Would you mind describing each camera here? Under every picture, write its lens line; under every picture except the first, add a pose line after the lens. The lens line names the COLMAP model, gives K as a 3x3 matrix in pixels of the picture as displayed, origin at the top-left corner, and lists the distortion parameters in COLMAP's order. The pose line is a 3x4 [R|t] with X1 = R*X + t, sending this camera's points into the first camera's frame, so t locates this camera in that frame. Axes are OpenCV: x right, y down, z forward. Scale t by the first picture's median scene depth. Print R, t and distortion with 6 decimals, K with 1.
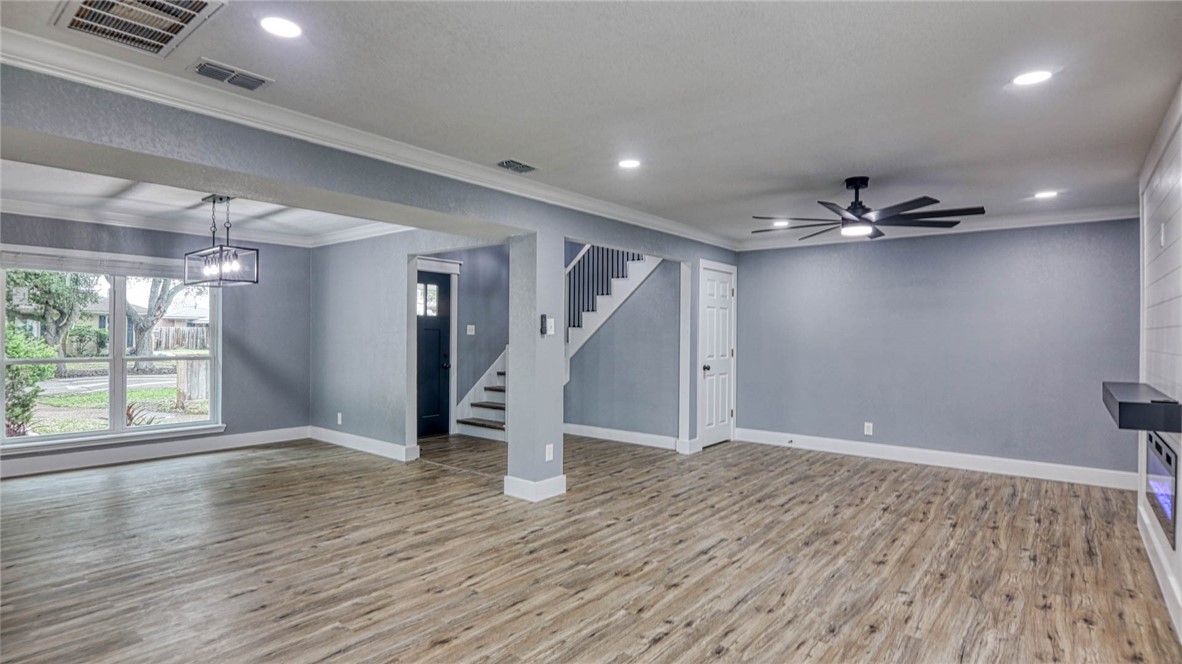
lens RADIAL K [[588.8, 0, 588.0], [0, 588.8, 331.2], [0, 0, 1]] dist [0.002949, -0.010855]
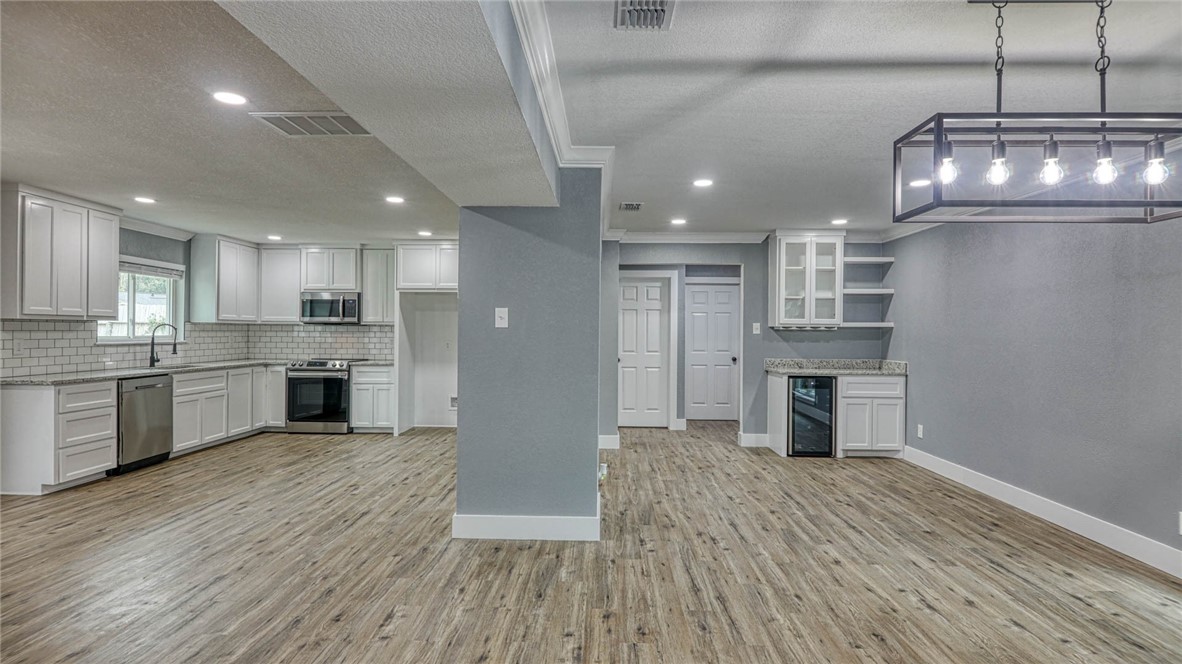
lens RADIAL K [[588.8, 0, 593.0], [0, 588.8, 329.8], [0, 0, 1]] dist [0.002949, -0.010855]
pose [[-0.792622, -0.015948, -0.609504, -0.204968], [-0.011713, 0.999872, -0.010930, 0.001696], [0.609601, -0.001524, -0.792707, 1.409855]]
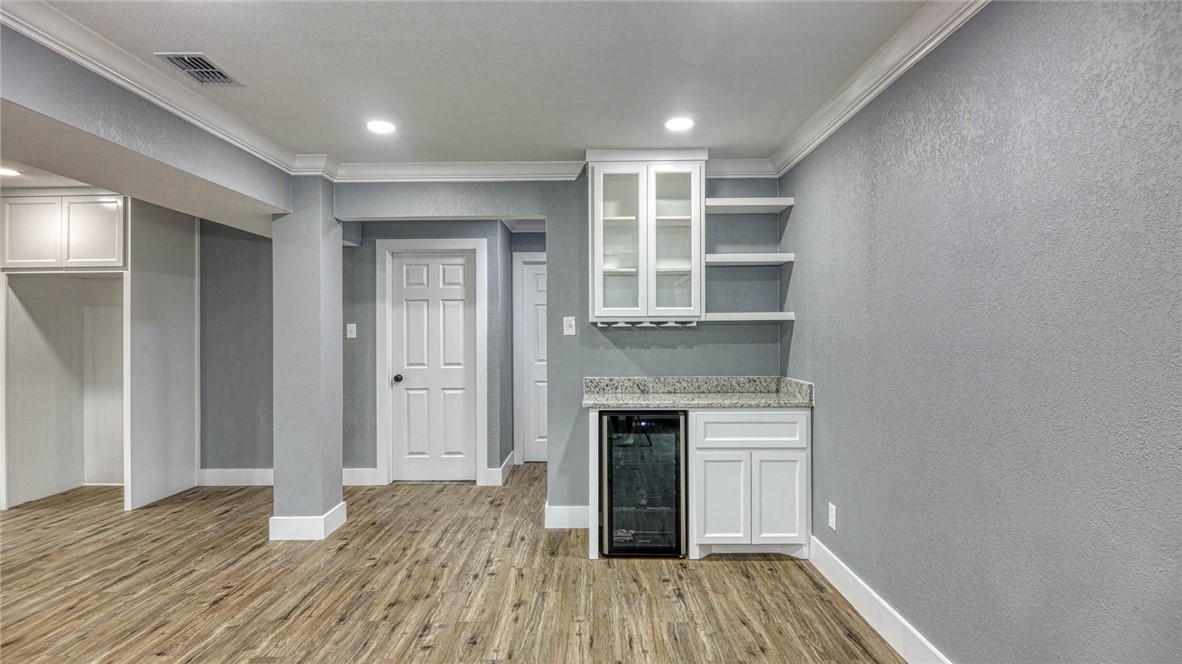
lens RADIAL K [[588.8, 0, 589.7], [0, 588.8, 319.6], [0, 0, 1]] dist [0.002949, -0.010855]
pose [[-0.790422, -0.022028, -0.612167, -1.047505], [0.000113, 0.999348, -0.036106, -0.000442], [0.612563, -0.028608, -0.789904, 1.157061]]
